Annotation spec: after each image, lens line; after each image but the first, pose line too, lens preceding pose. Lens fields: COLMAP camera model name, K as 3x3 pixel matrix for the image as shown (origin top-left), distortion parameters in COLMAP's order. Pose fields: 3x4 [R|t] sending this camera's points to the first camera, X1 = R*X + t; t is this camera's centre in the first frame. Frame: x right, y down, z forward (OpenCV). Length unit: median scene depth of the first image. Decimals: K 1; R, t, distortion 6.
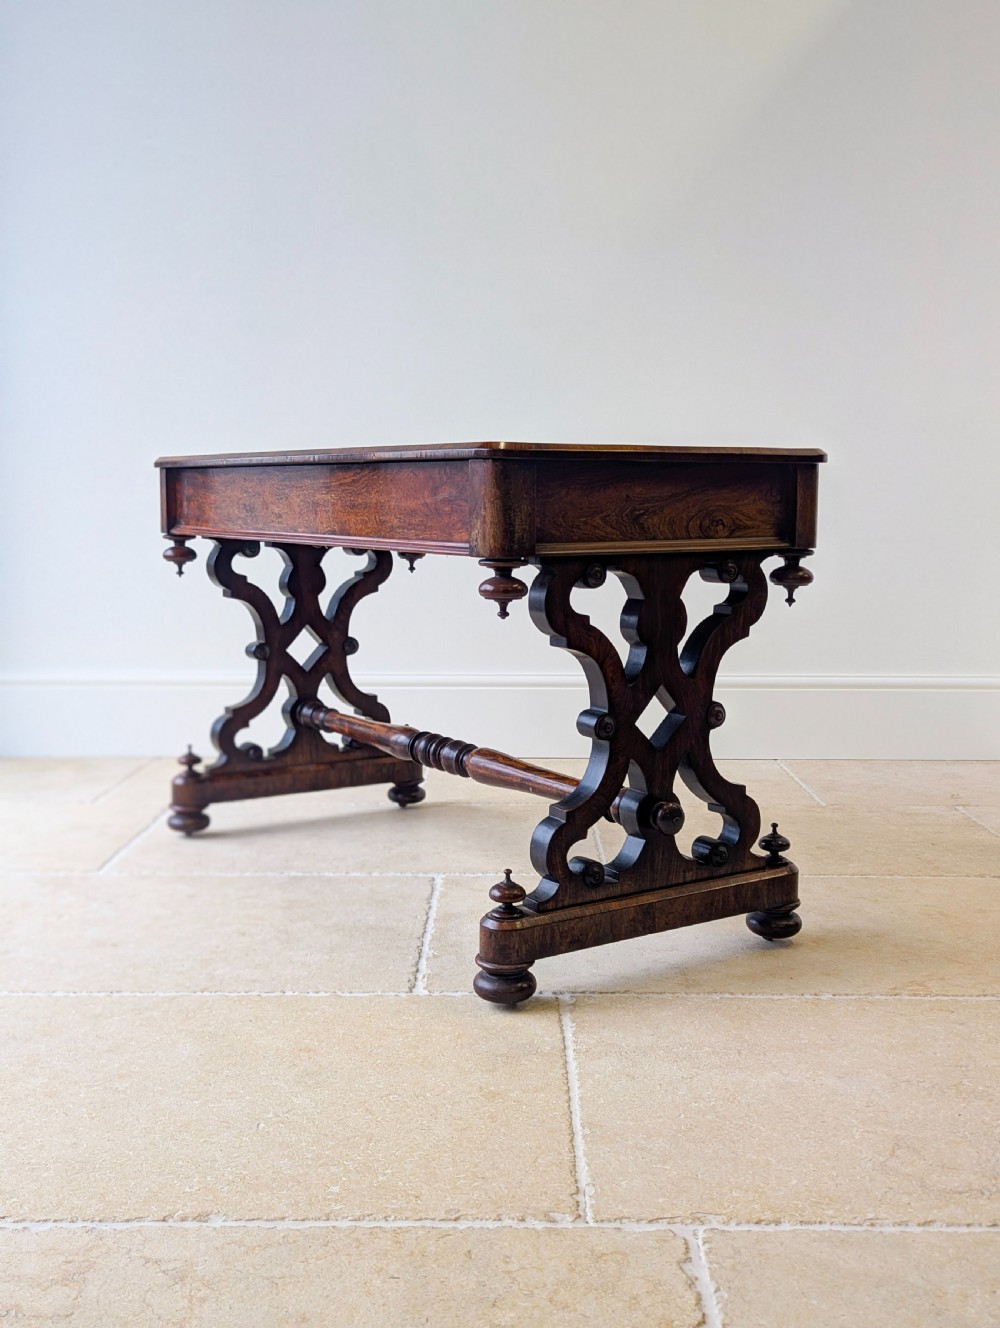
lens RADIAL K [[1349.9, 0, 501.3], [0, 1349.9, 661.3], [0, 0, 1]] dist [0.056624, -0.007224]
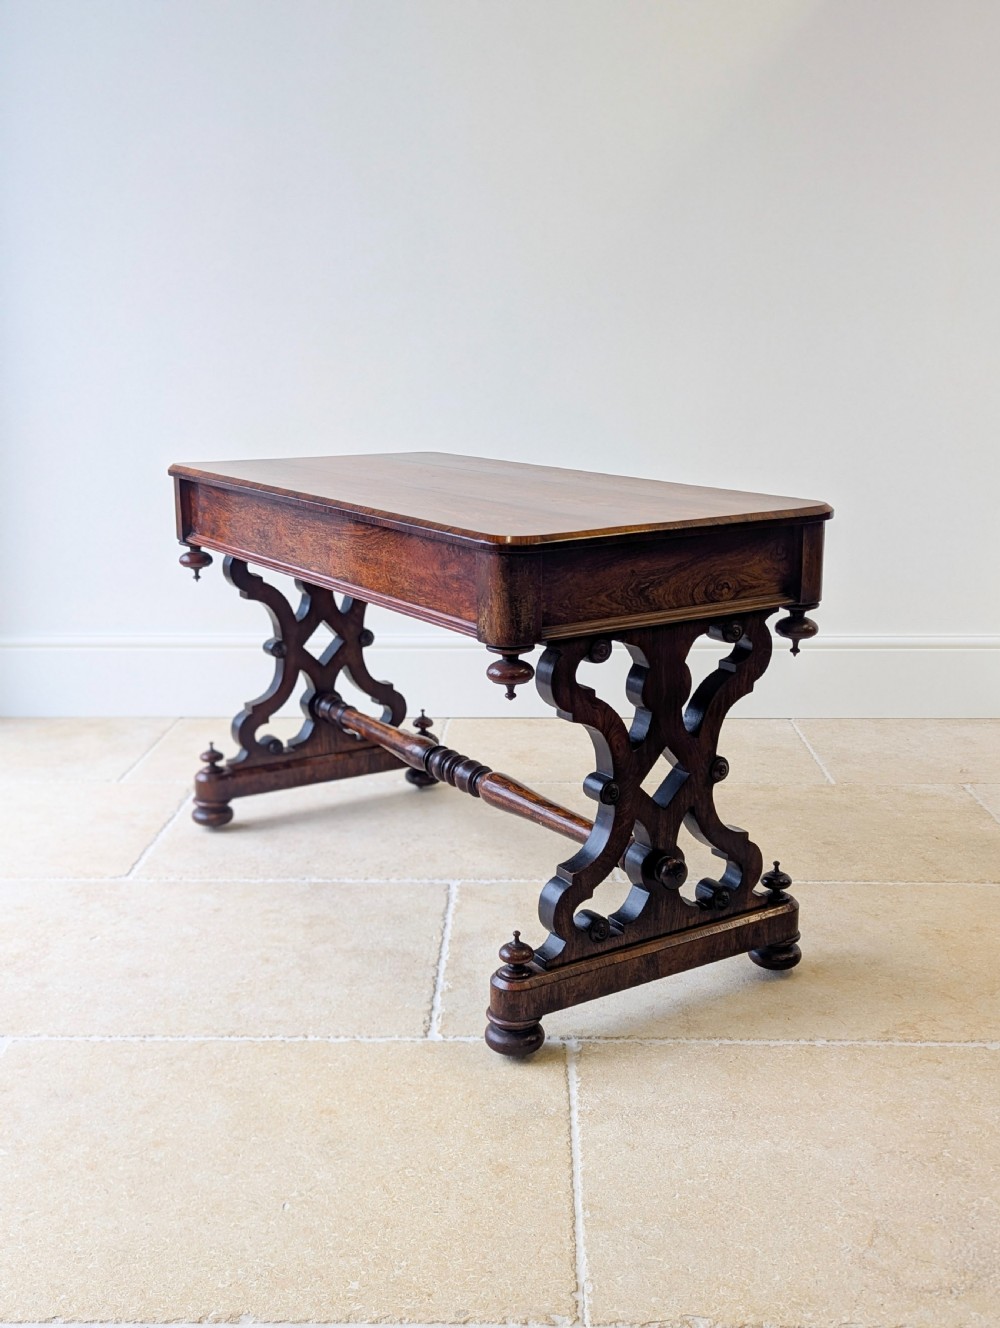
lens RADIAL K [[1366.5, 0, 498.3], [0, 1366.5, 665.7], [0, 0, 1]] dist [0.058339, -0.015725]
pose [[0.999797, -0.003672, -0.019809, 0.011837], [0.005835, 0.993888, 0.110234, -0.159555], [0.019283, -0.110328, 0.993708, -0.030532]]
